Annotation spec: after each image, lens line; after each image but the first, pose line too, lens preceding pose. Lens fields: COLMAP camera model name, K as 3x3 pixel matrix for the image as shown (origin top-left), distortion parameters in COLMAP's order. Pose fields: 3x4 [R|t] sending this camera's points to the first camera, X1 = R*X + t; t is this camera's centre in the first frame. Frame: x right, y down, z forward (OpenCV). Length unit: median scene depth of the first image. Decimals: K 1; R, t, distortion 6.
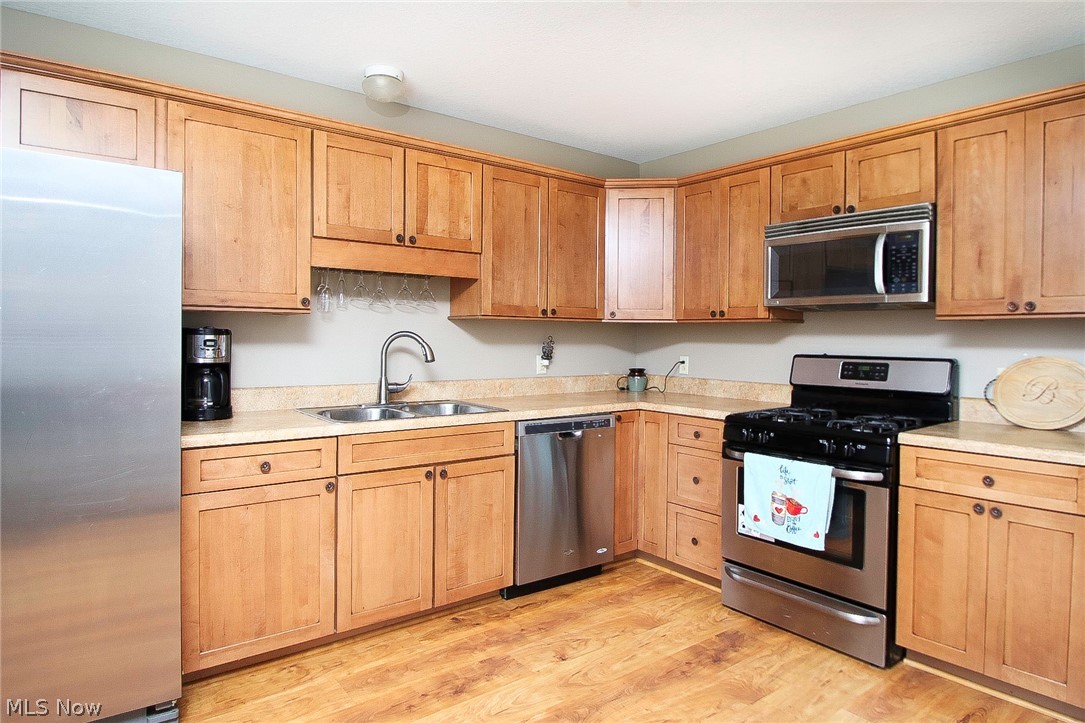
lens RADIAL K [[665.7, 0, 542.2], [0, 665.7, 356.6], [0, 0, 1]] dist [0.000022, 0.000139]
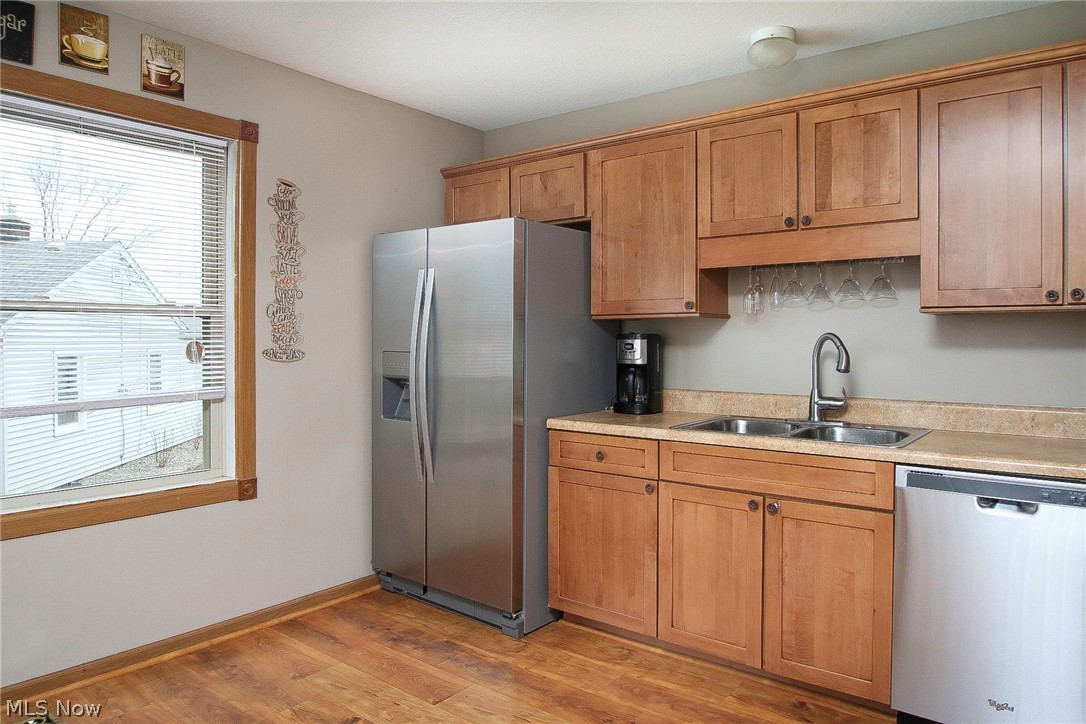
lens RADIAL K [[745.6, 0, 543.1], [0, 745.6, 354.8], [0, 0, 1]] dist [-0.009494, -0.002108]
pose [[0.224117, 0.011319, -0.974497, 0.672783], [-0.027441, 0.999609, 0.005300, -0.008048], [0.974176, 0.025553, 0.224340, 0.527653]]
